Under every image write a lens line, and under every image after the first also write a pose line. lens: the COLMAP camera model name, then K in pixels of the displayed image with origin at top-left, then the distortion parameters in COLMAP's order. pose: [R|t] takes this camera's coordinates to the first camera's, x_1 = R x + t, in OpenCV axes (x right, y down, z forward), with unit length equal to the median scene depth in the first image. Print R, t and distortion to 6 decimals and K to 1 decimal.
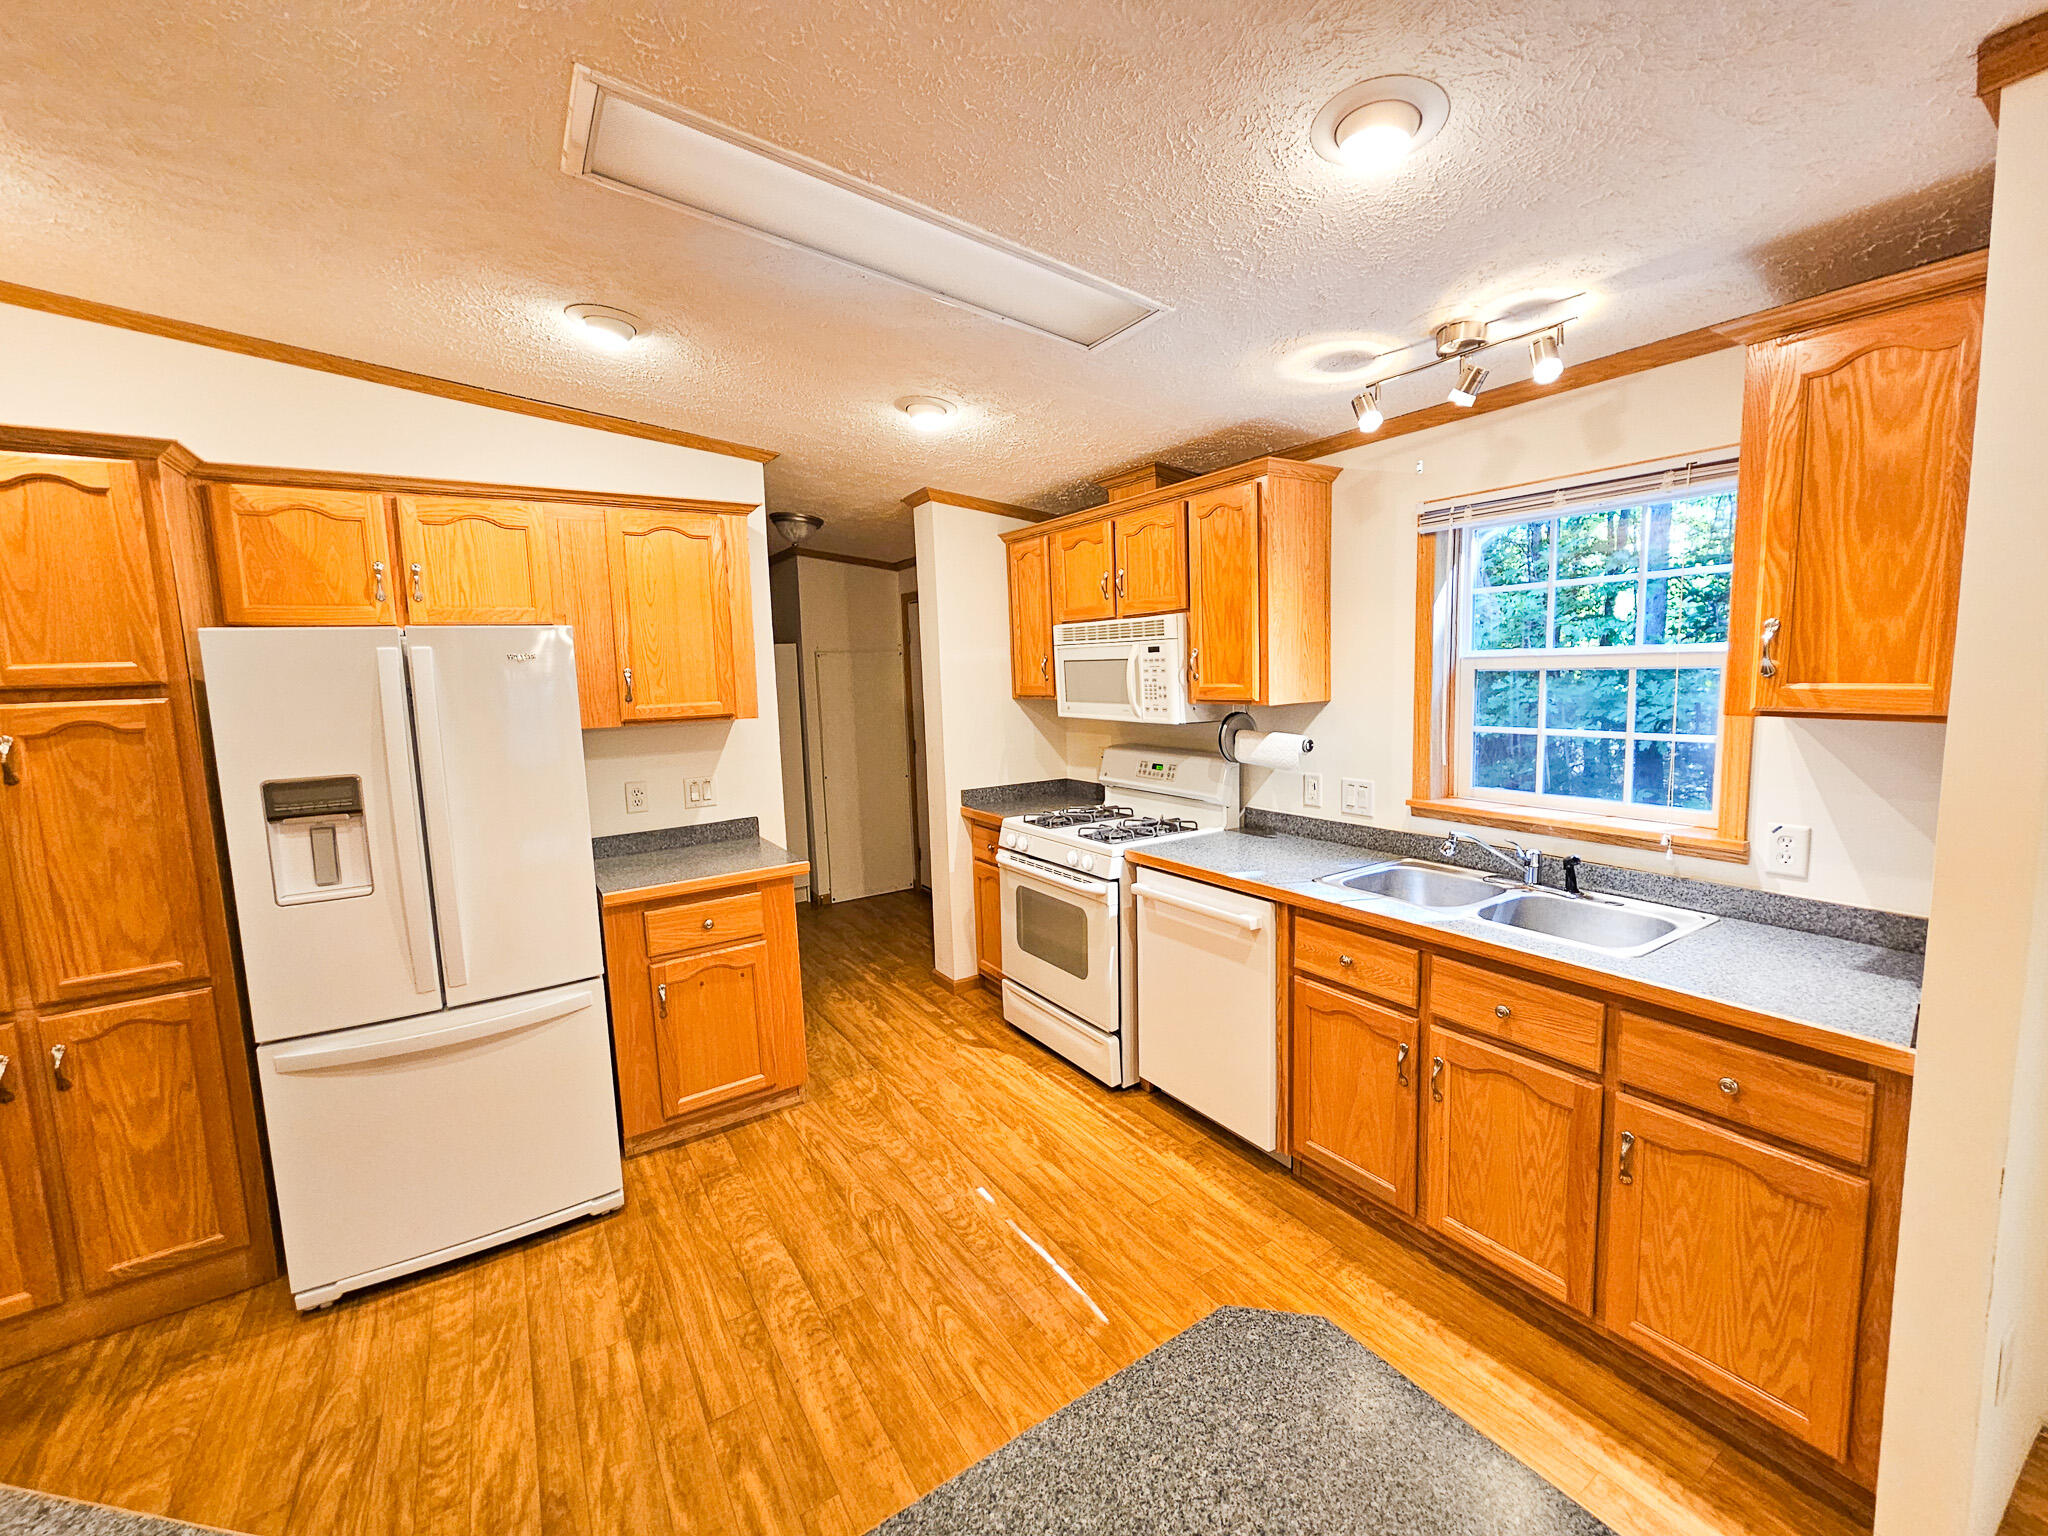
lens RADIAL K [[839.3, 0, 1027.6], [0, 839.3, 758.4], [0, 0, 1]] dist [-0.000435, -0.000162]
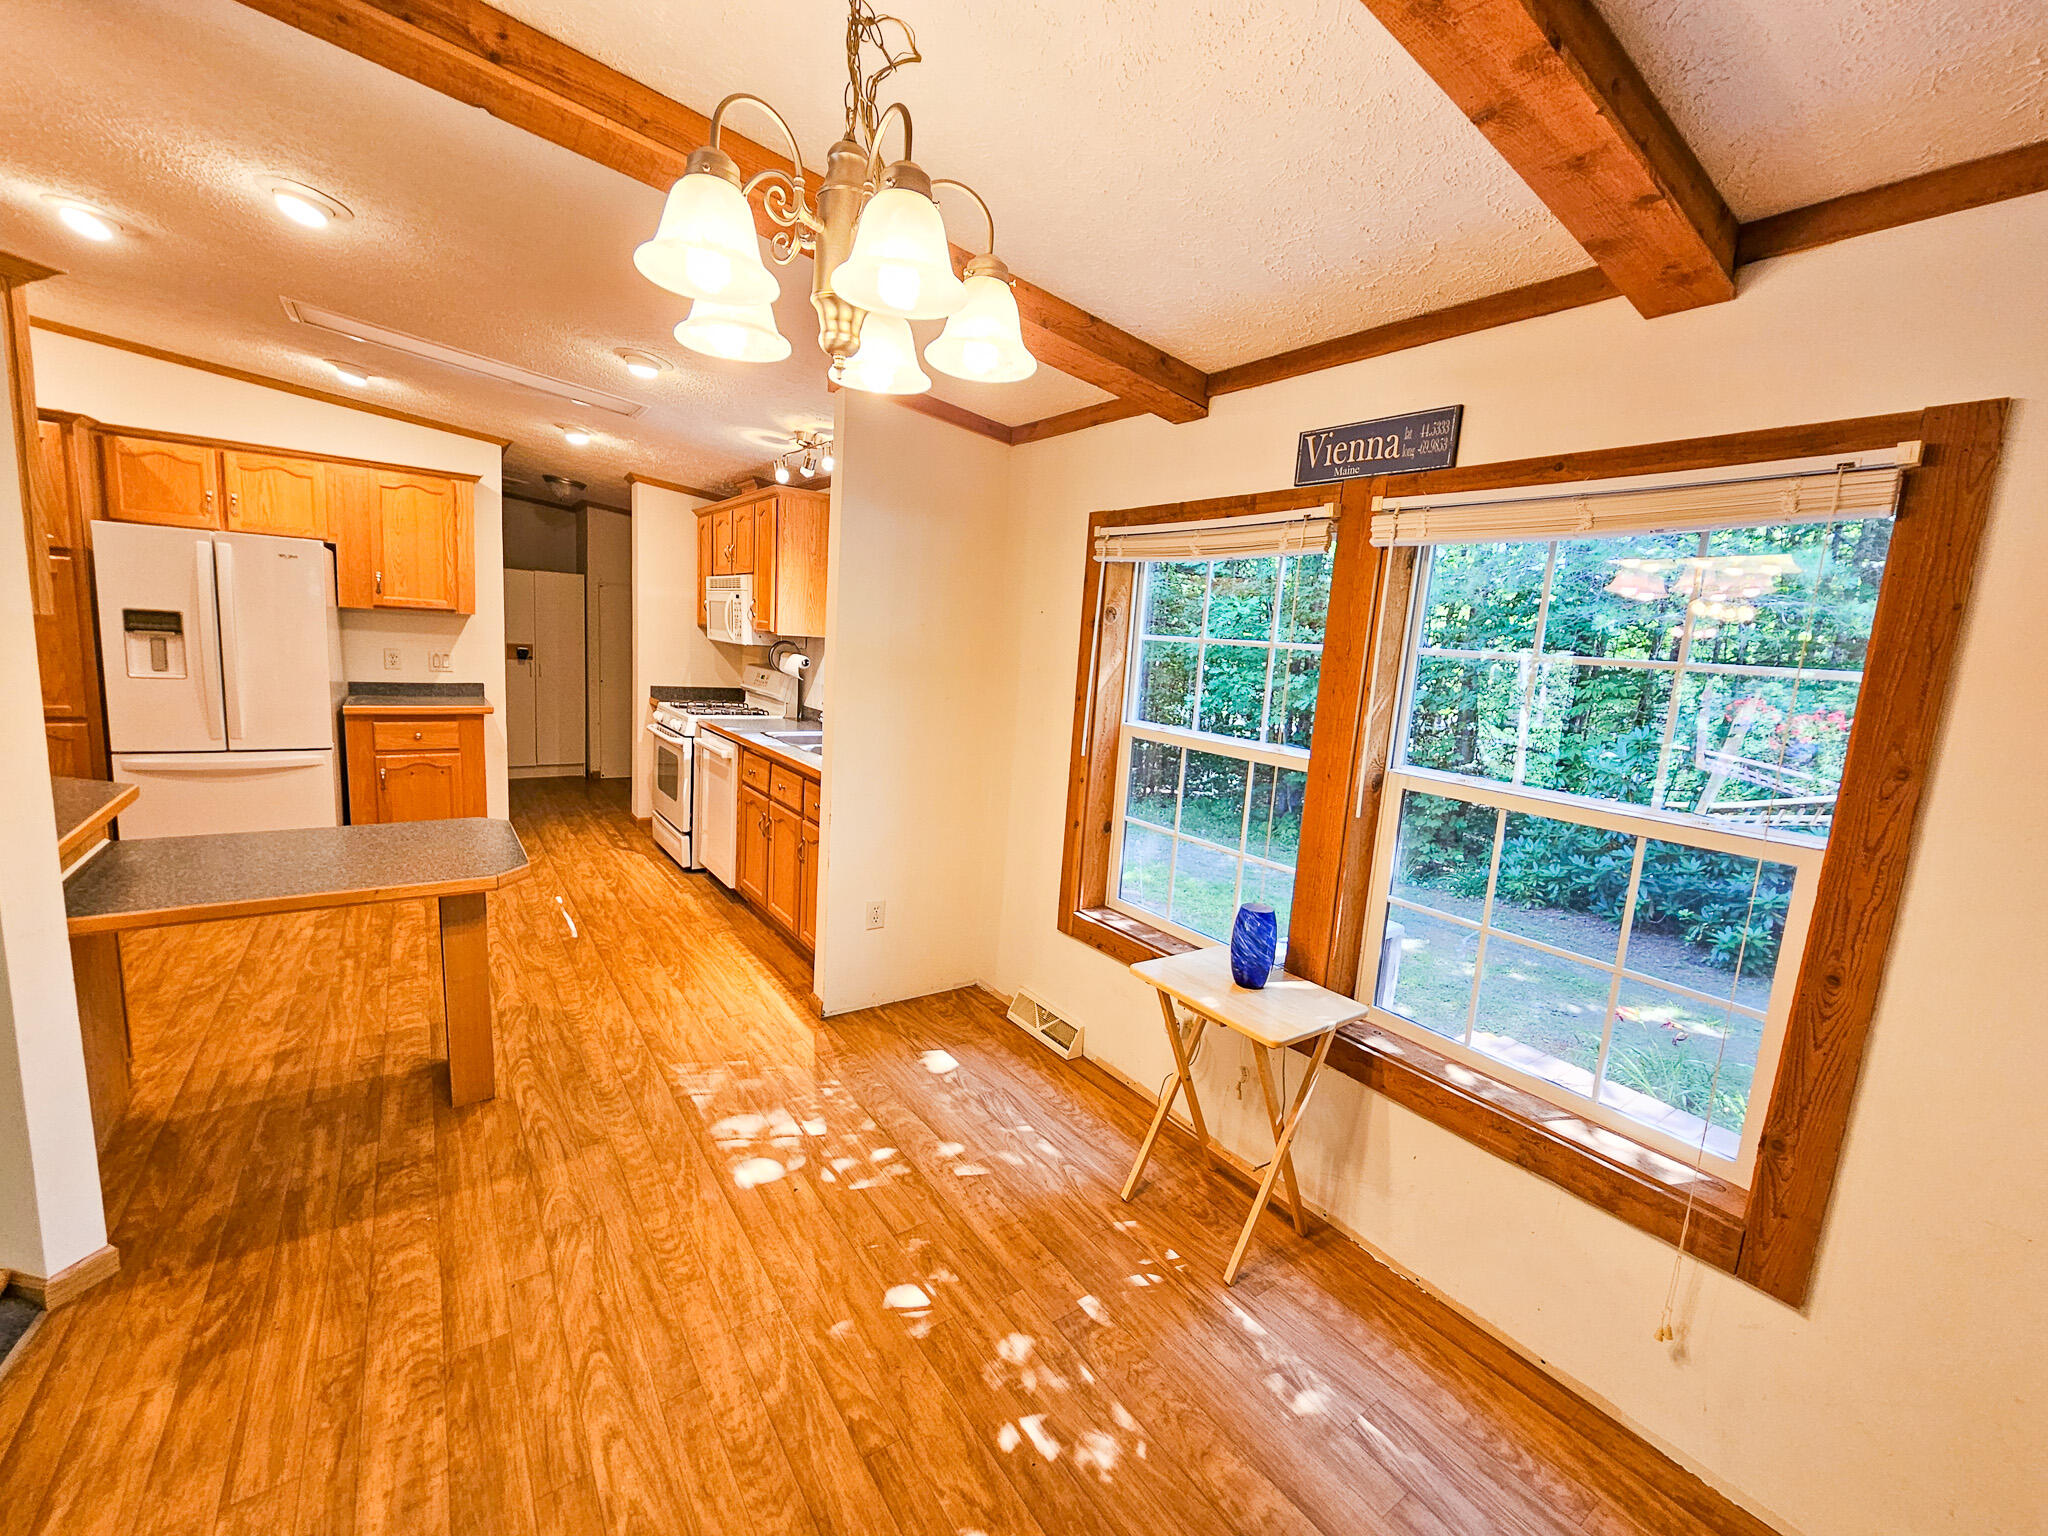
lens RADIAL K [[843.8, 0, 1024.5], [0, 843.8, 757.7], [0, 0, 1]] dist [0.002431, -0.000743]
pose [[0.993971, 0.091107, 0.061001, 0.784756], [-0.093131, 0.995165, 0.031191, 0.091386], [-0.057865, -0.036684, 0.997650, -0.790310]]
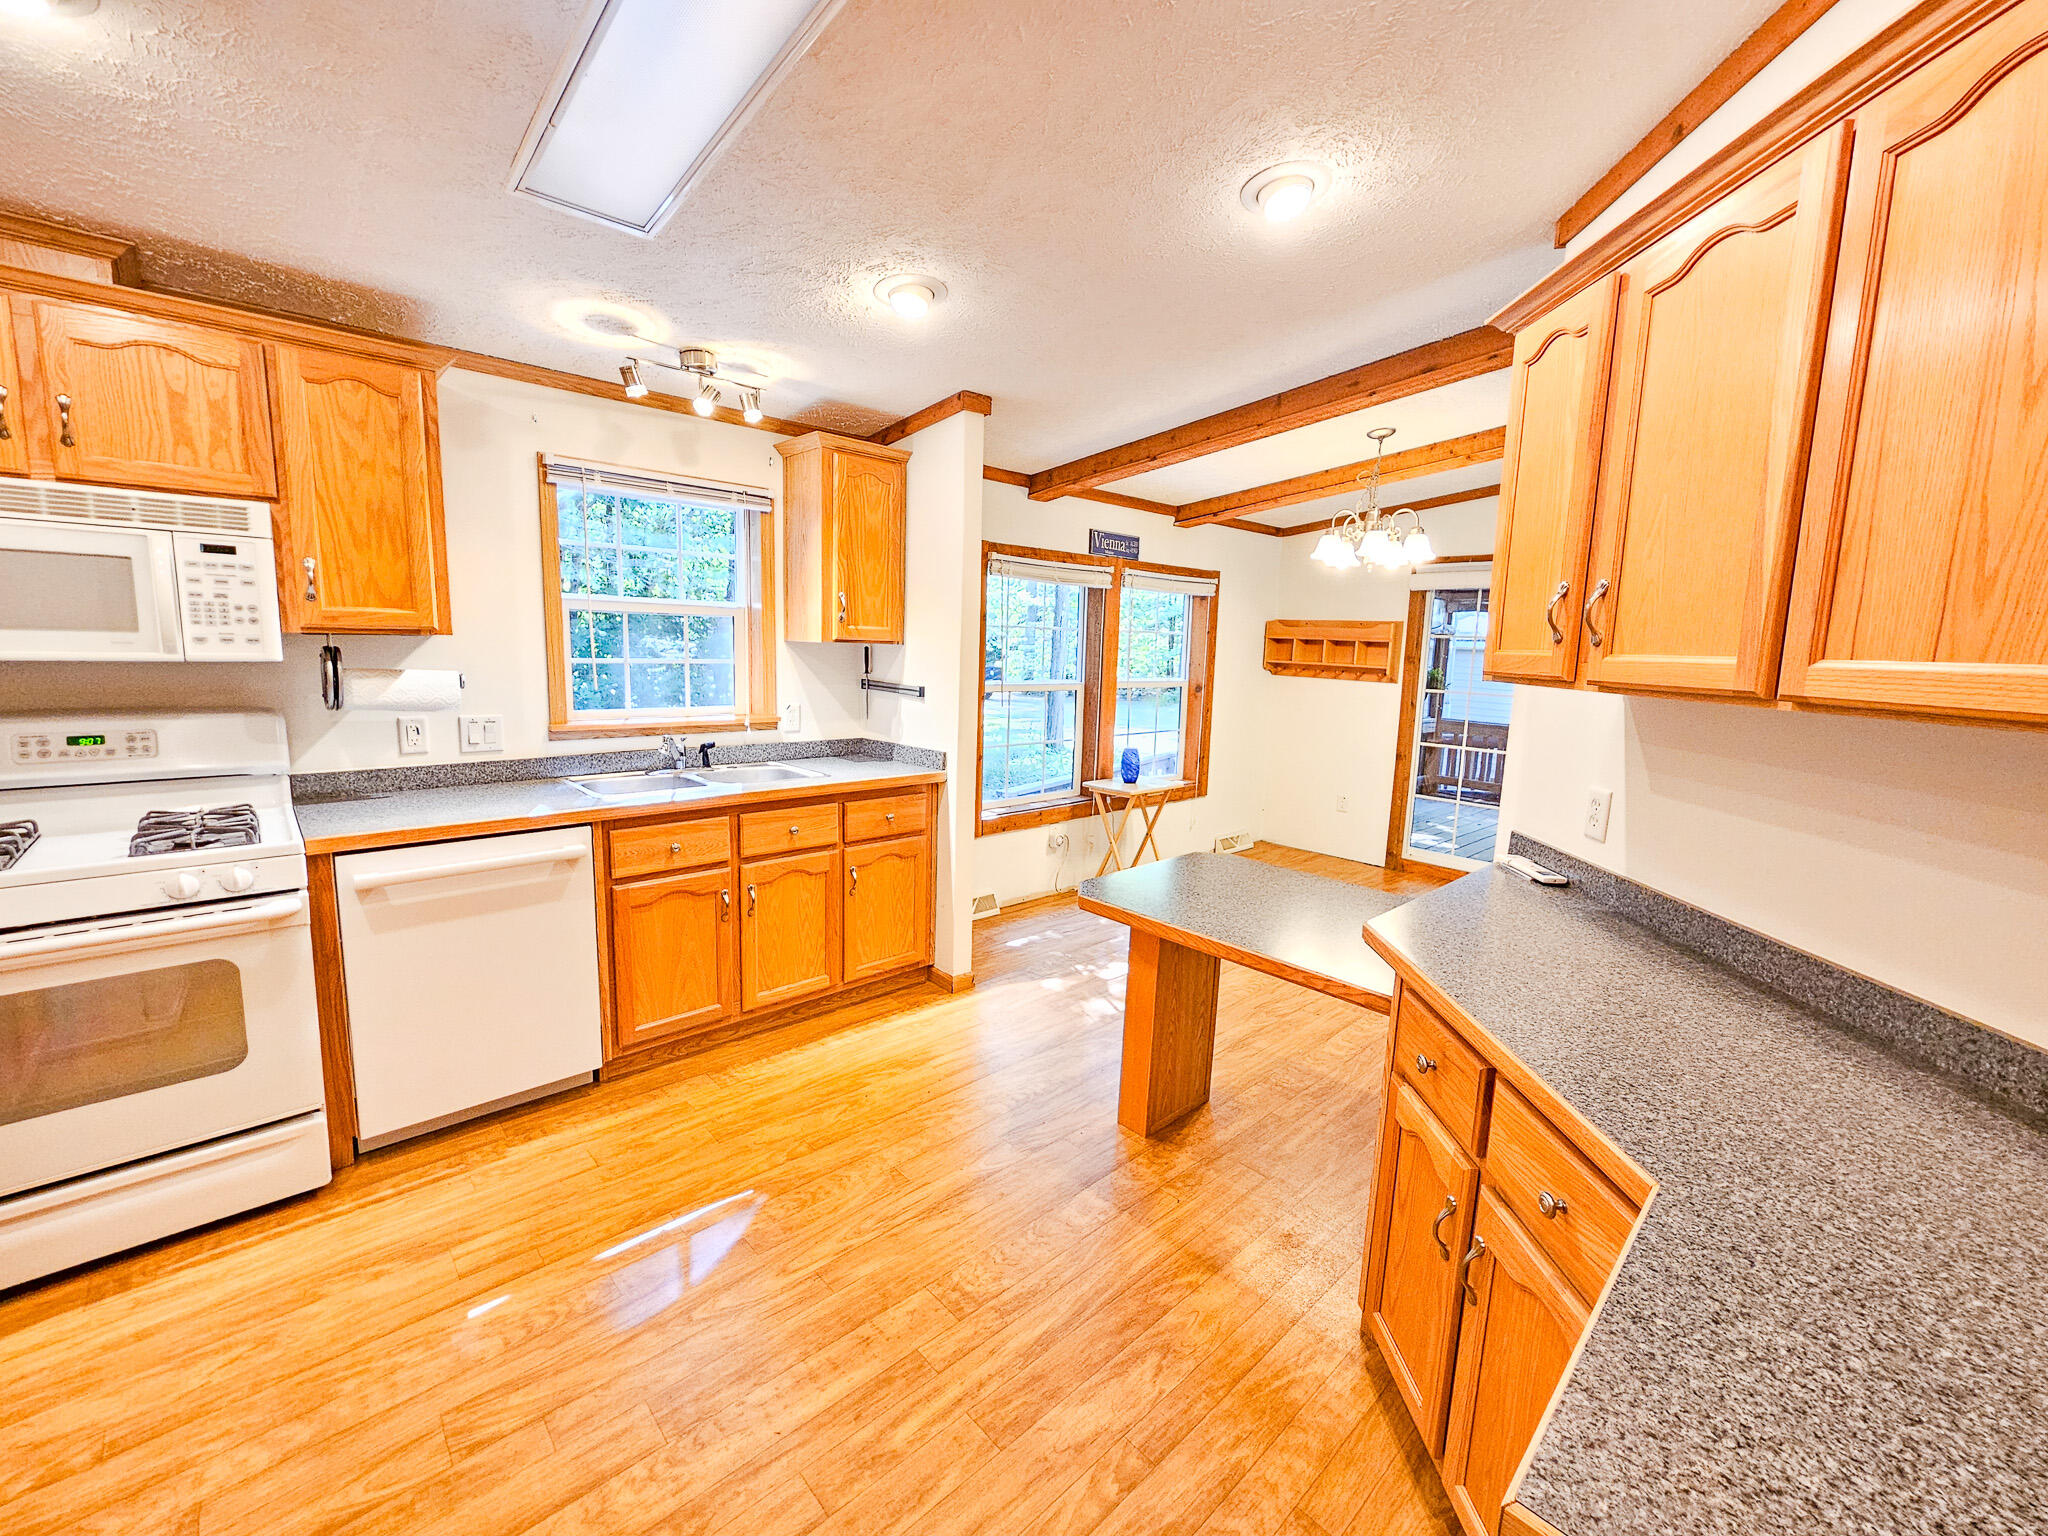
lens RADIAL K [[839.3, 0, 1027.6], [0, 839.3, 758.4], [0, 0, 1]] dist [-0.000435, -0.000162]
pose [[-0.176041, -0.108972, 0.978333, -0.801888], [0.085795, 0.988373, 0.125528, 0.007406], [-0.980637, 0.106034, -0.164645, 0.633631]]
